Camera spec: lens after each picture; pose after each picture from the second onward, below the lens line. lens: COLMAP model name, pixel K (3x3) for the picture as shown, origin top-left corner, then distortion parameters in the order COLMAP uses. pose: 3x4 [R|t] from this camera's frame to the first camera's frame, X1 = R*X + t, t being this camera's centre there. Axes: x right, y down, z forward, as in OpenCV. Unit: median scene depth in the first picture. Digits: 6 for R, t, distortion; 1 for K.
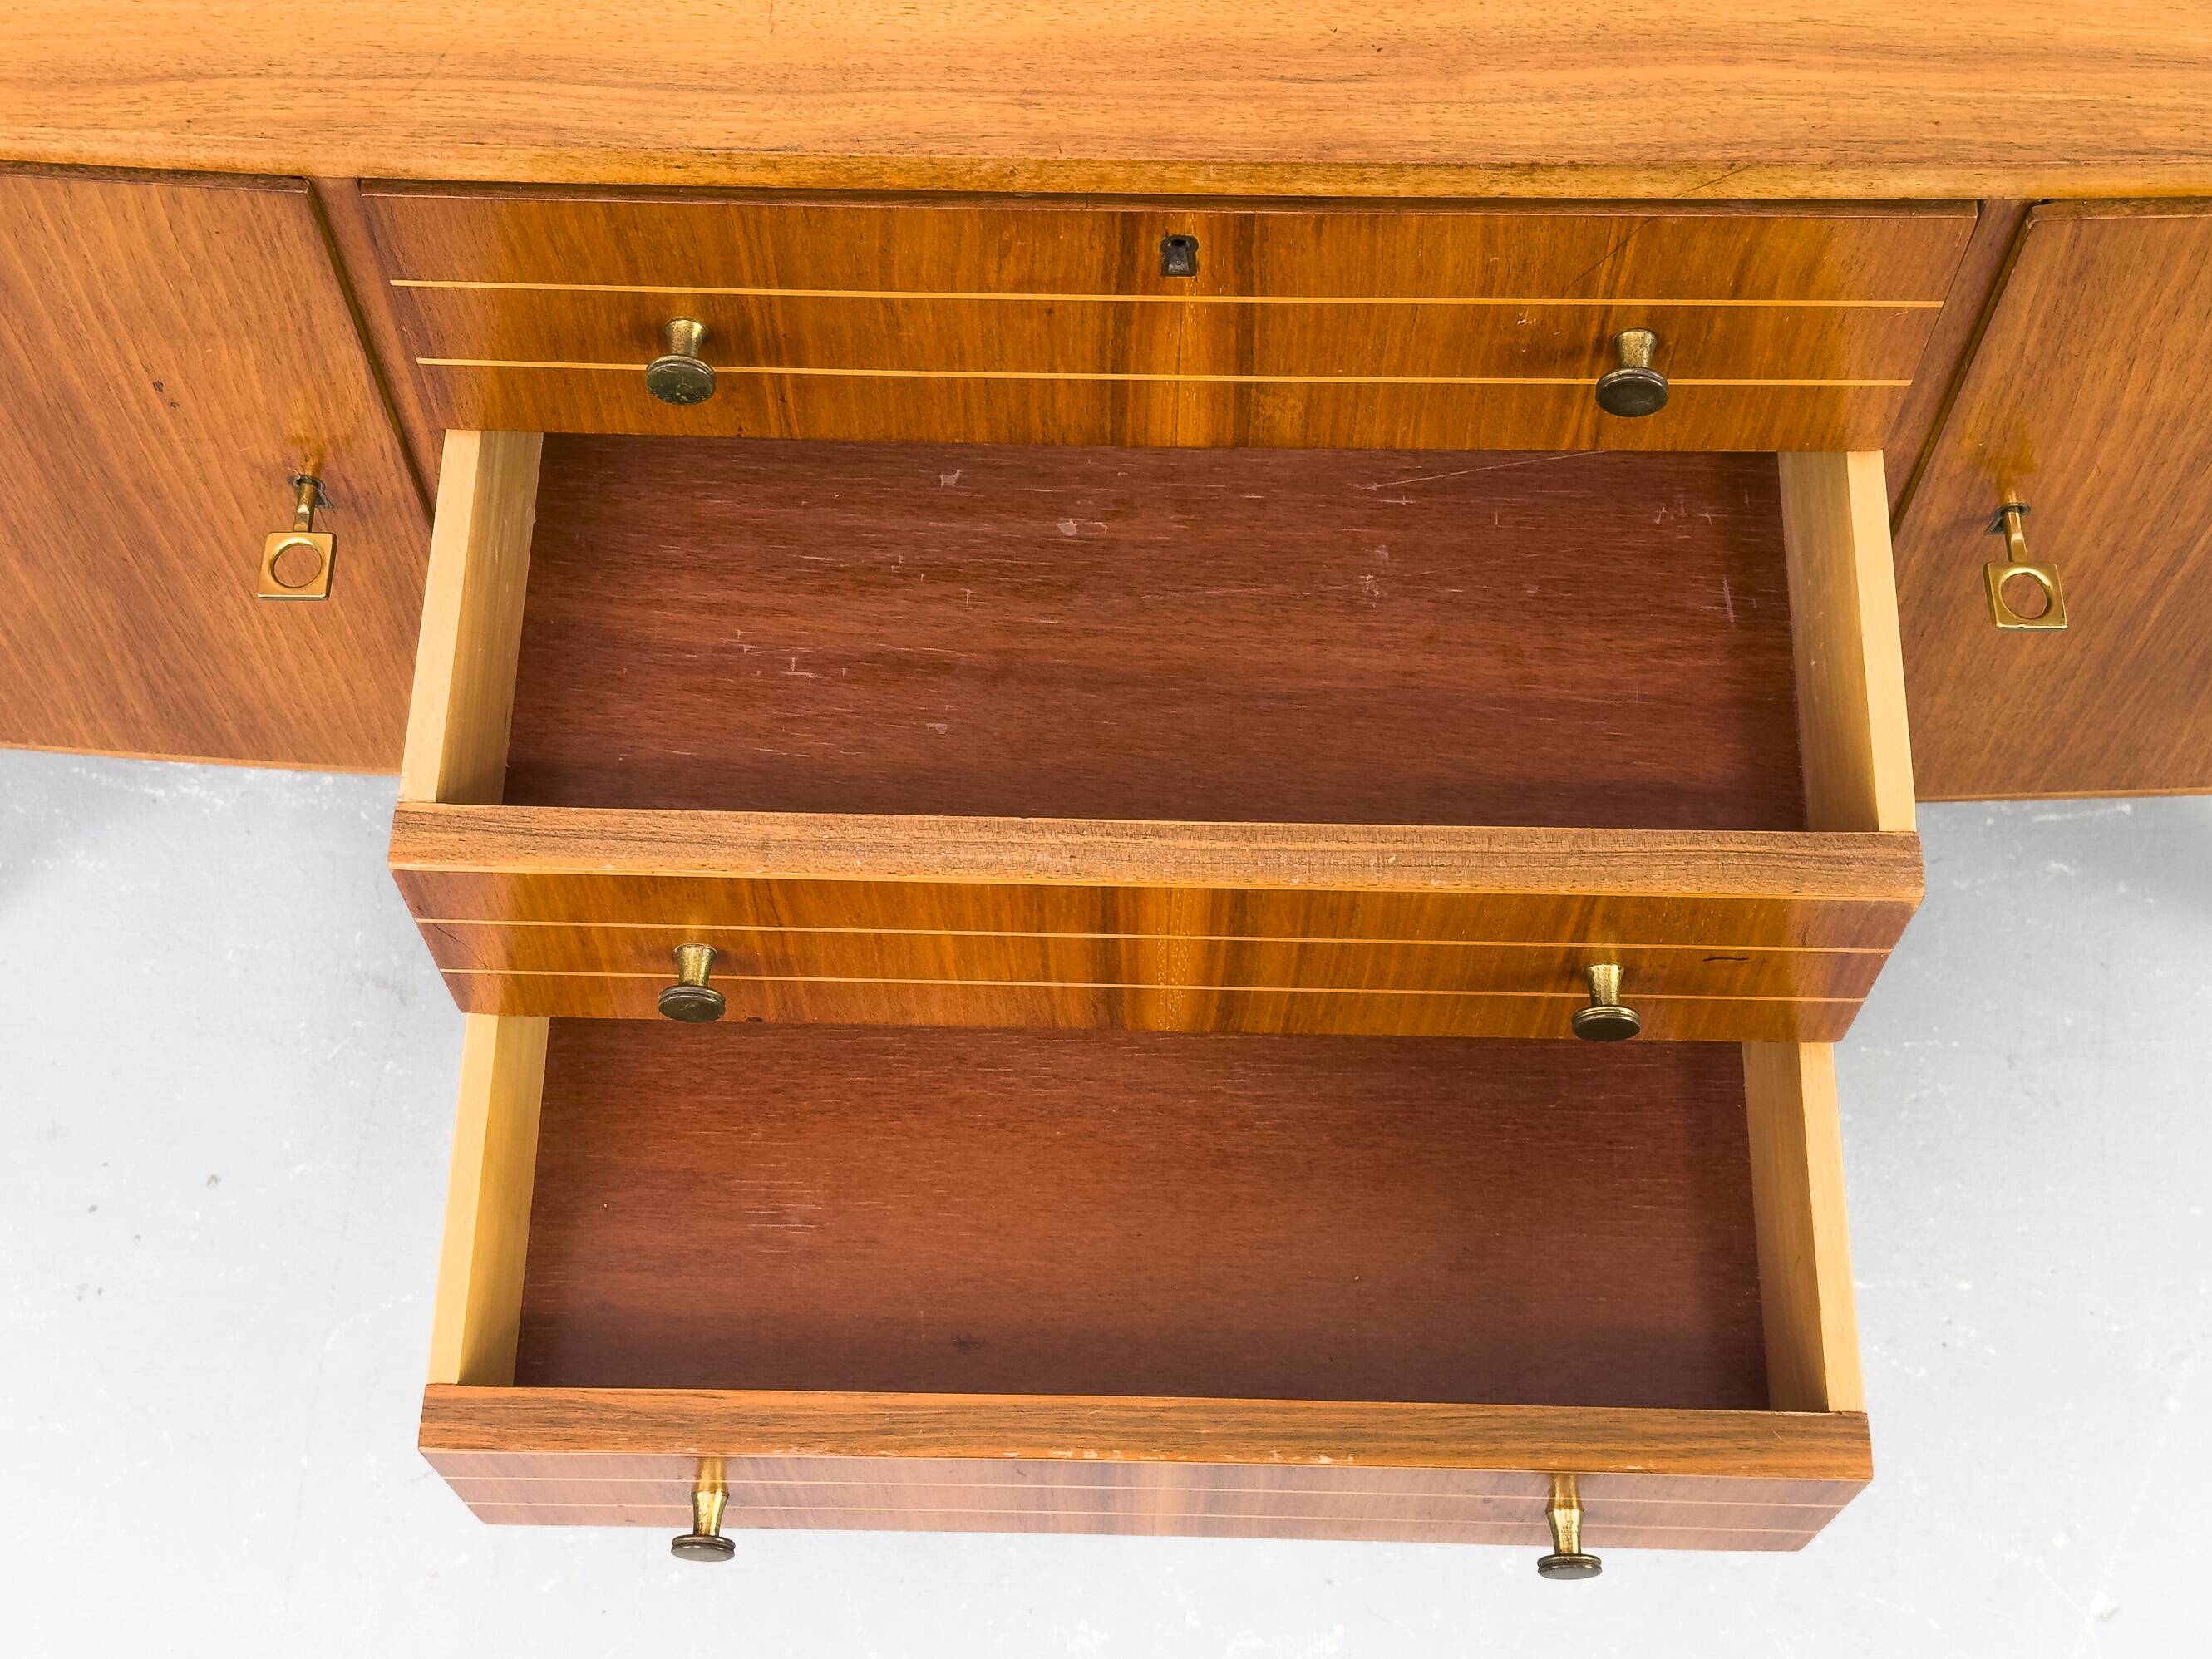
lens RADIAL K [[3096.3, 0, 1056.7], [0, 3096.3, 829.2], [0, 0, 1]] dist [0.194909, -0.417361]
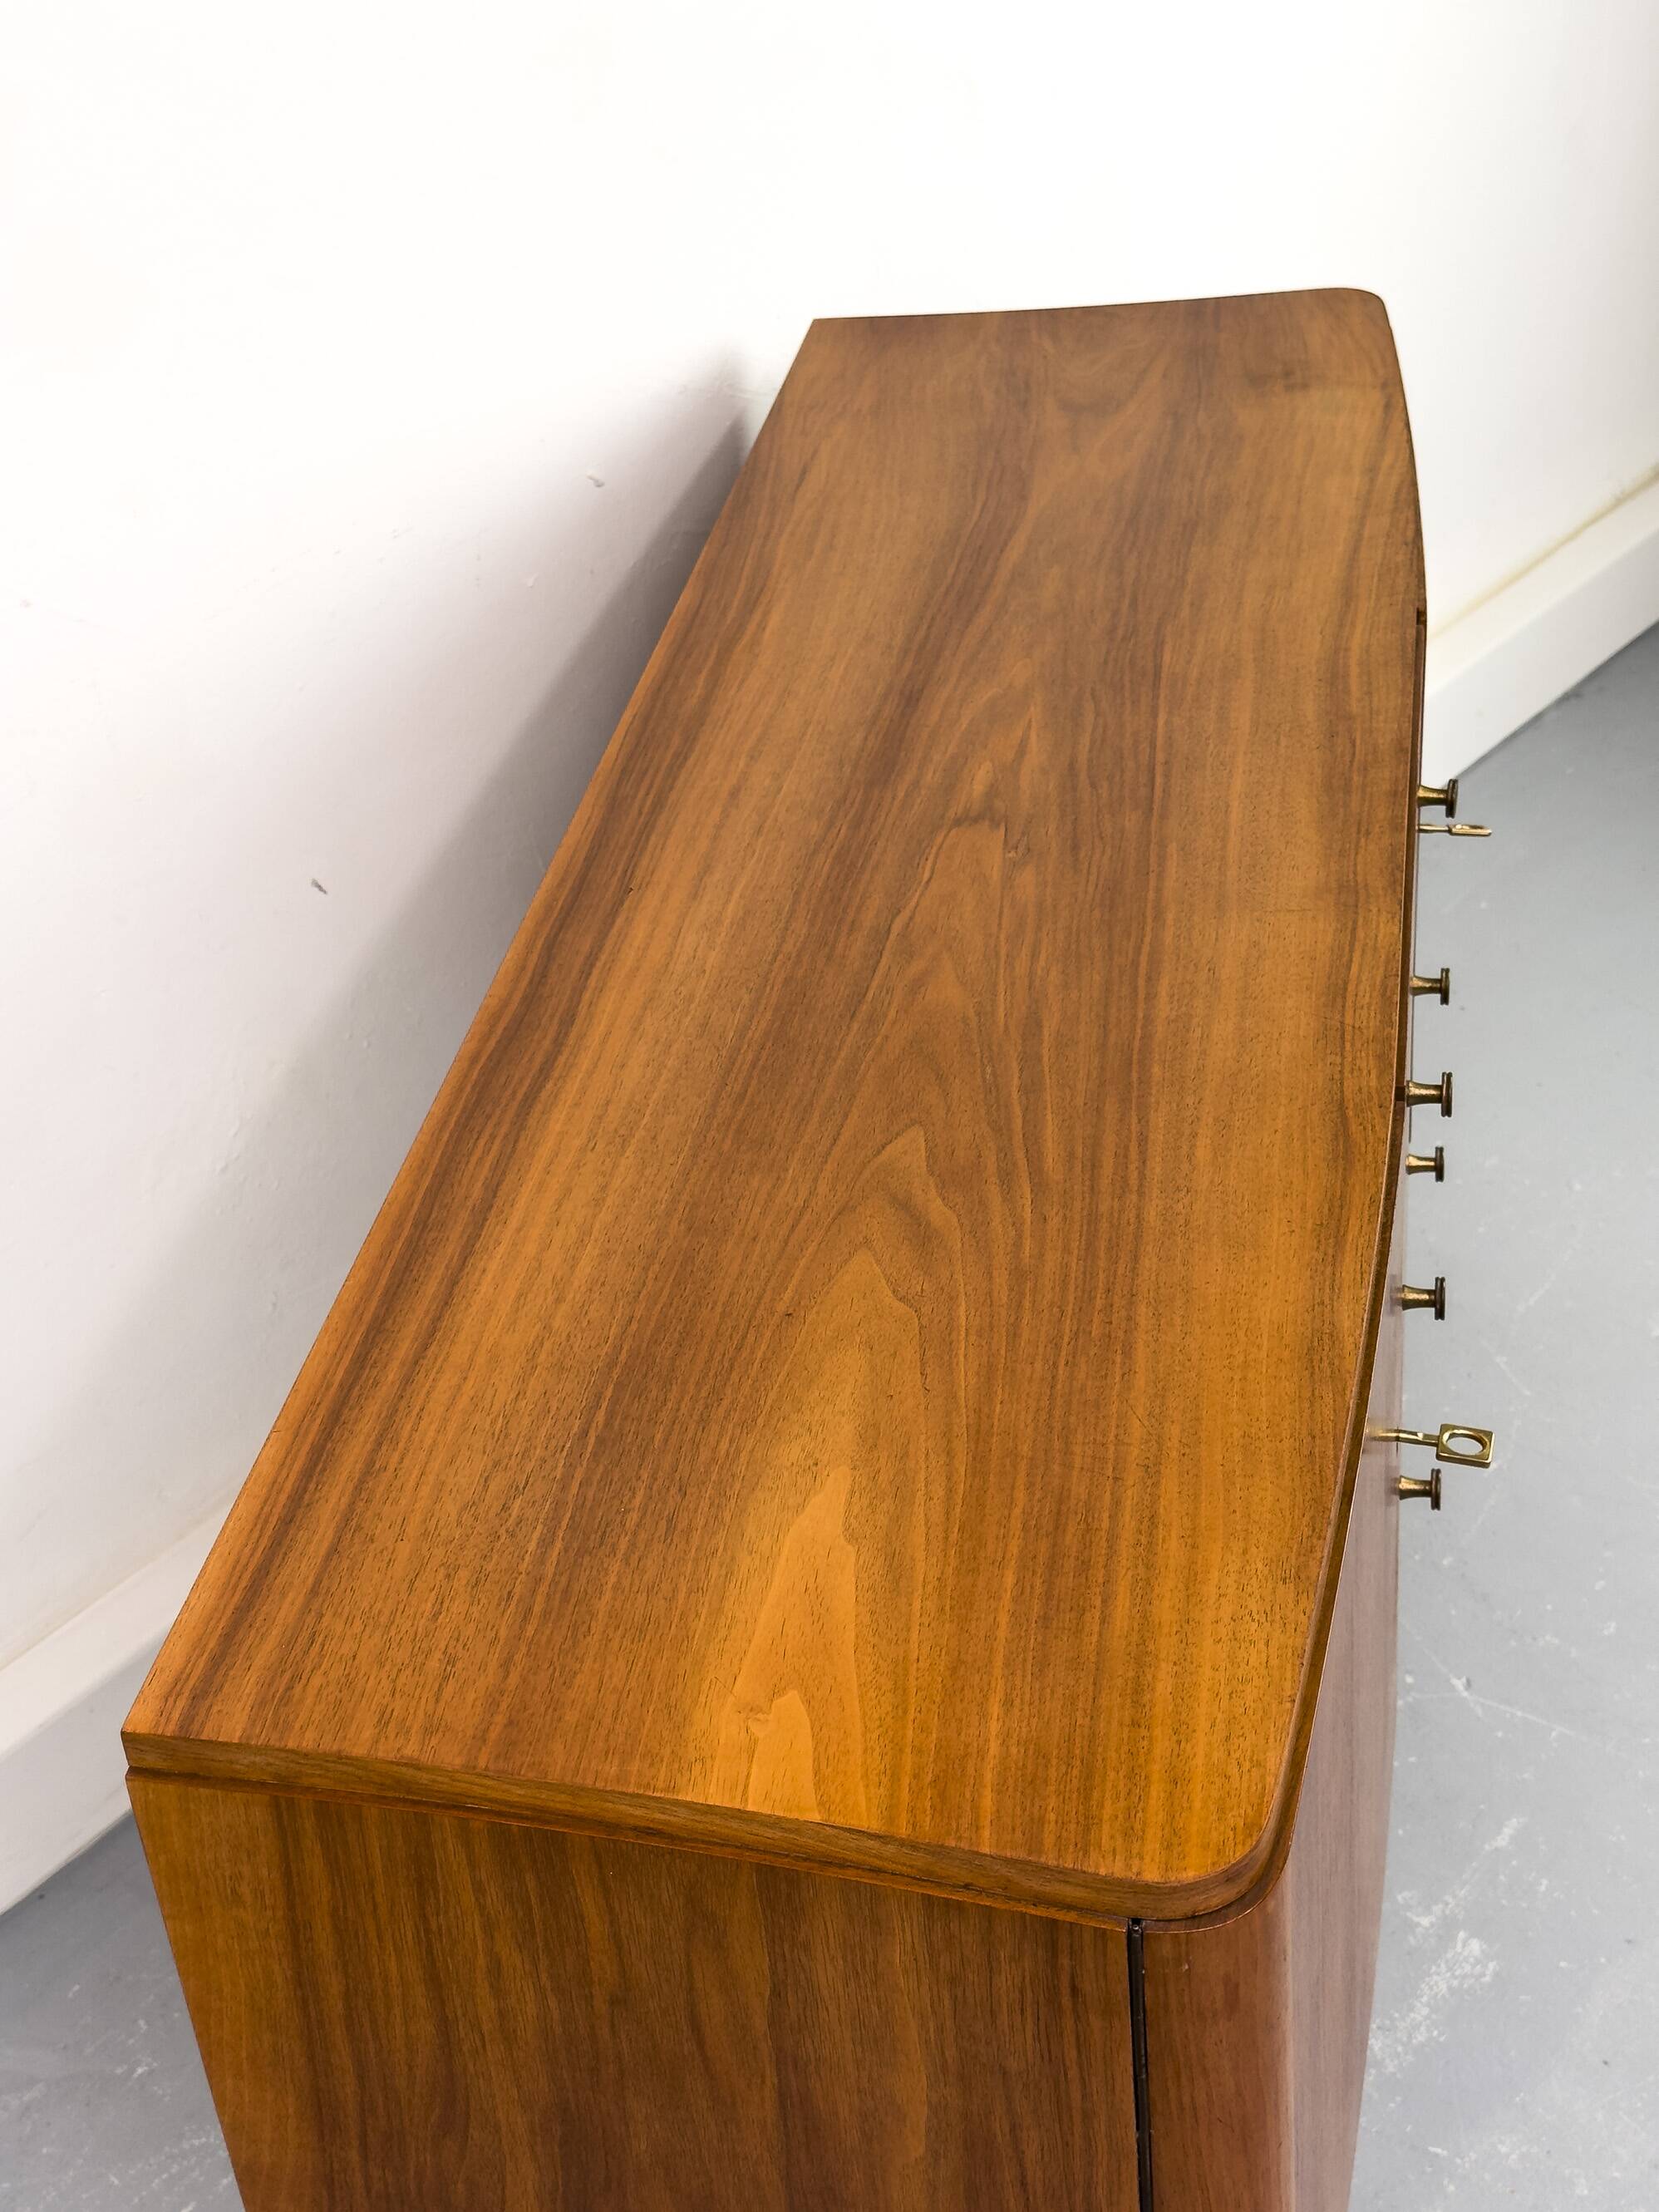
lens RADIAL K [[3088.8, 0, 816.3], [0, 3088.8, 1094.7], [0, 0, 1]] dist [0.147551, -0.154287]
pose [[0.146524, -0.547376, 0.823960, -1.505089], [0.921602, 0.378181, 0.087347, -0.594409], [-0.359417, 0.746565, 0.559876, 0.263637]]
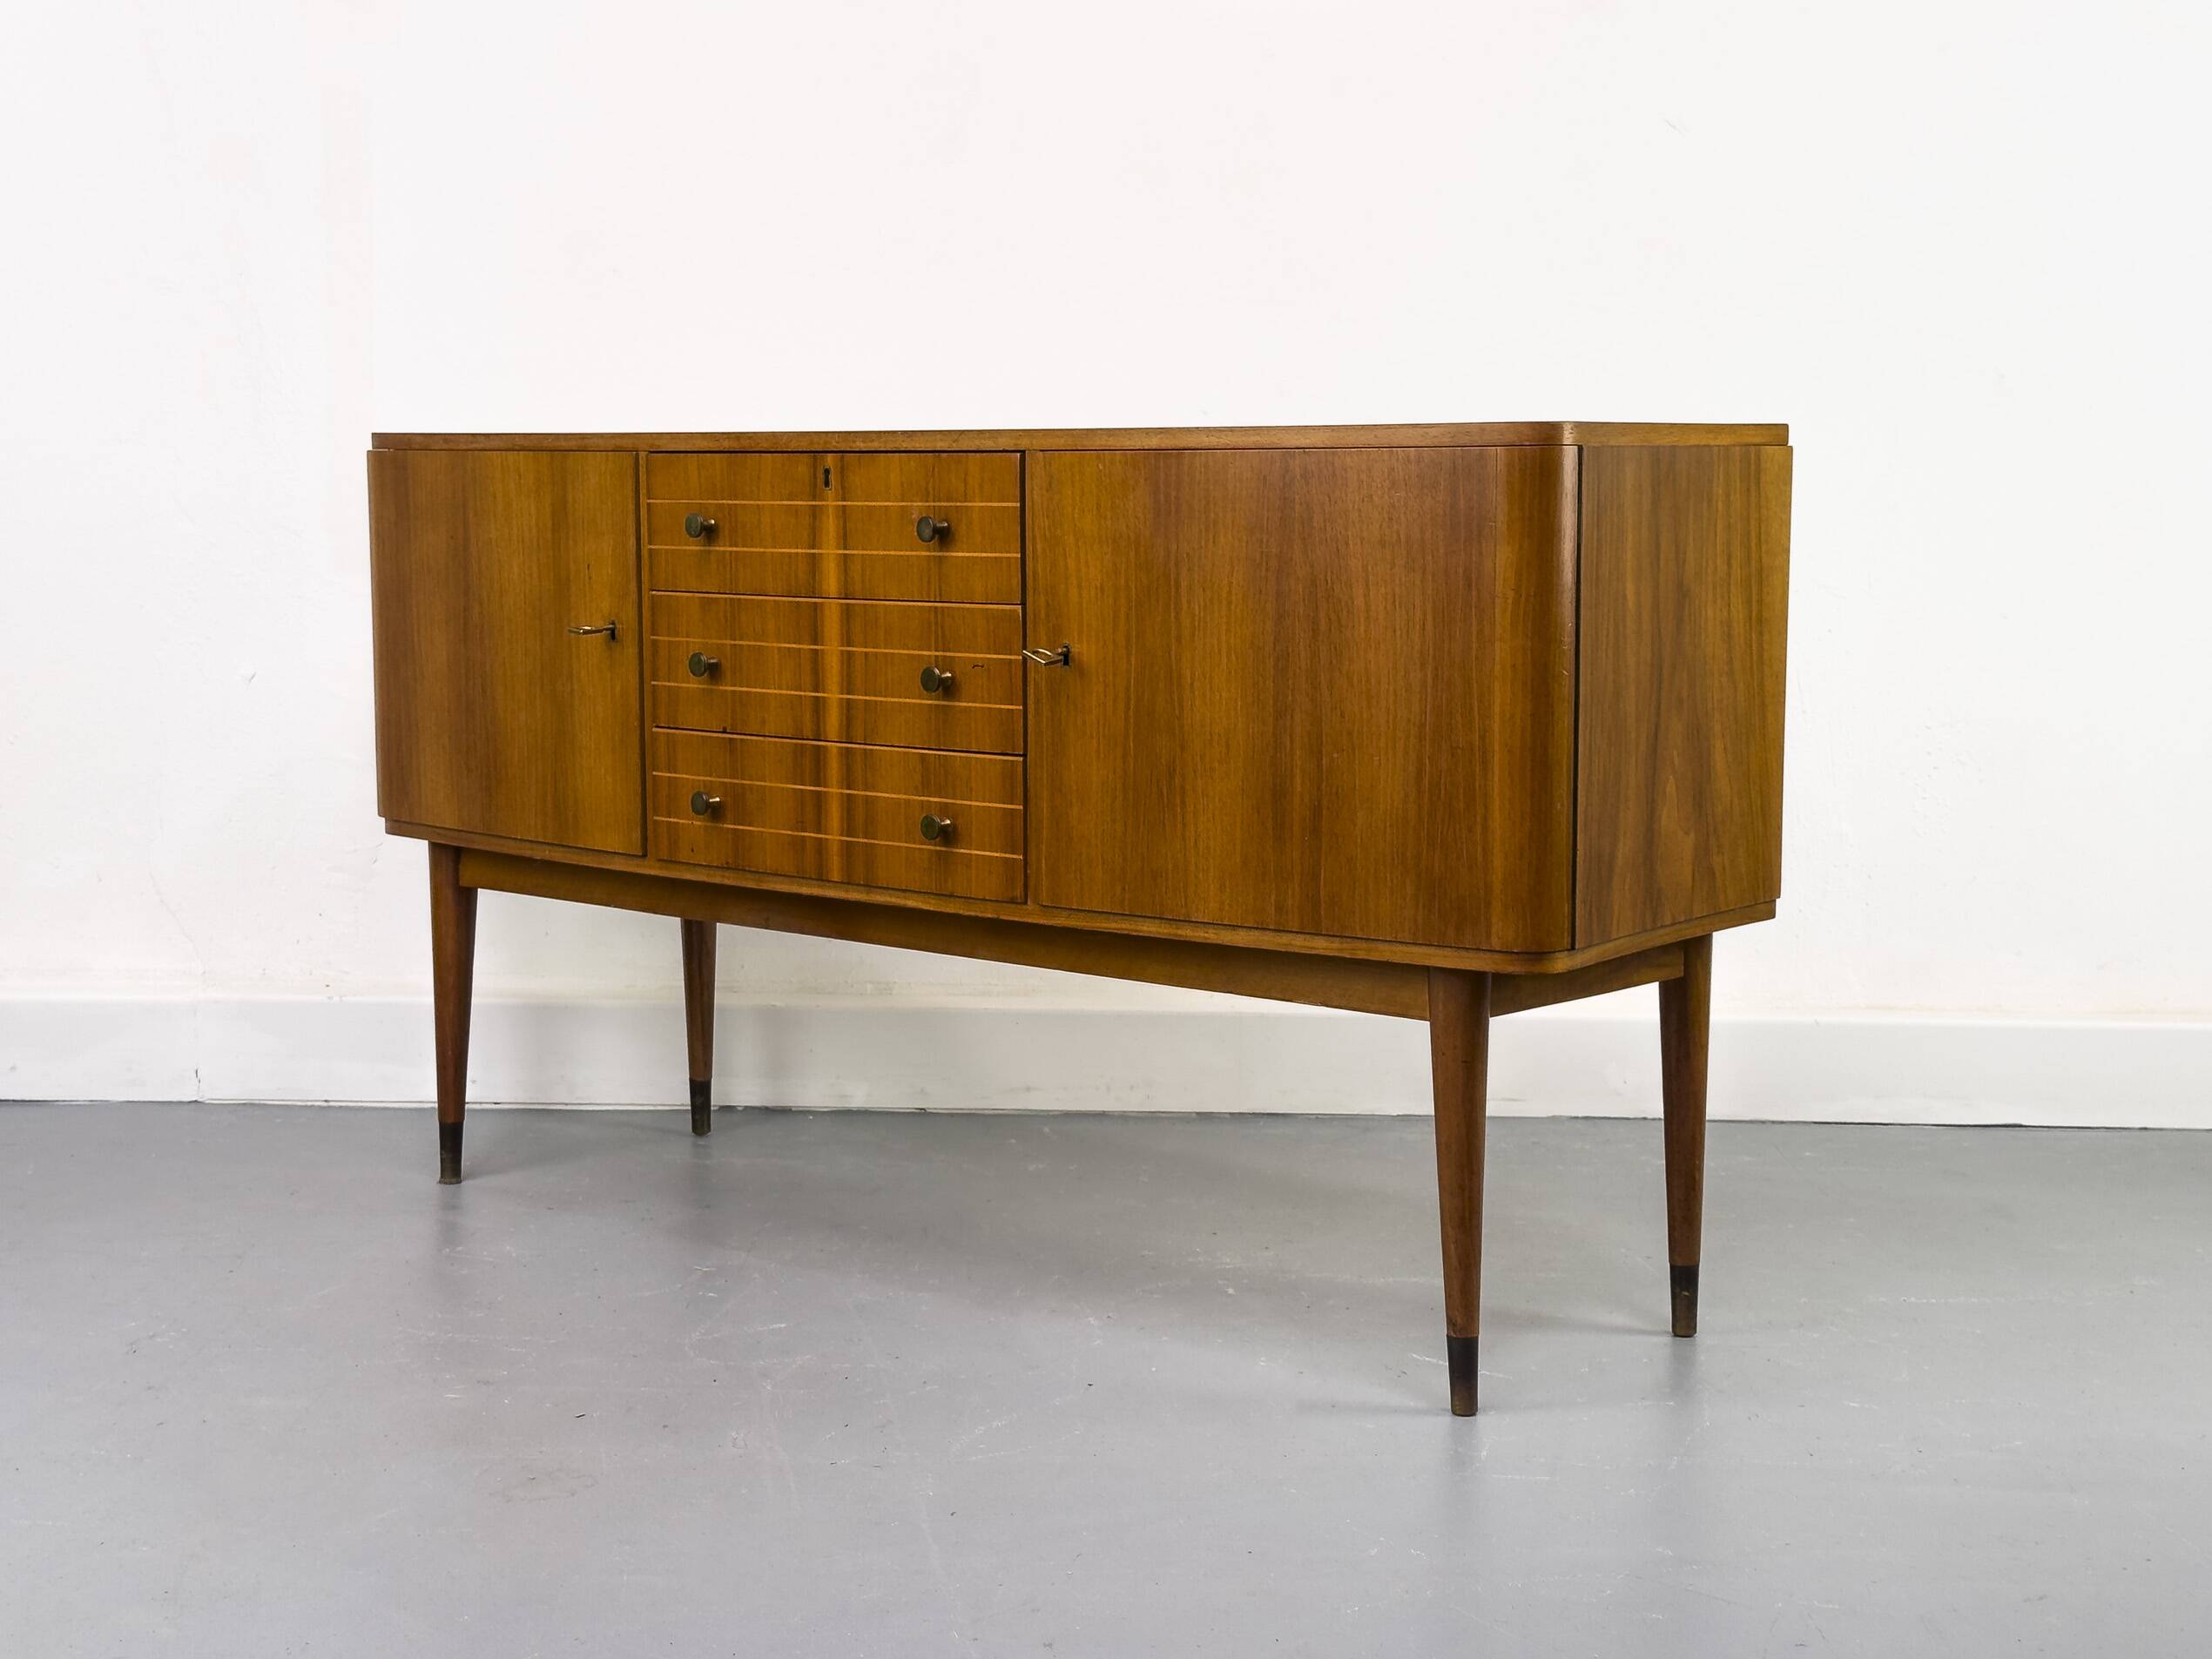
lens RADIAL K [[3269.6, 0, 1108.7], [0, 3269.6, 866.1], [0, 0, 1]] dist [0.176988, -0.037657]
pose [[0.757920, 0.091556, -0.645891, 2.255881], [-0.588558, 0.522987, -0.616510, 1.741229], [0.281347, 0.847409, 0.450268, 0.012388]]
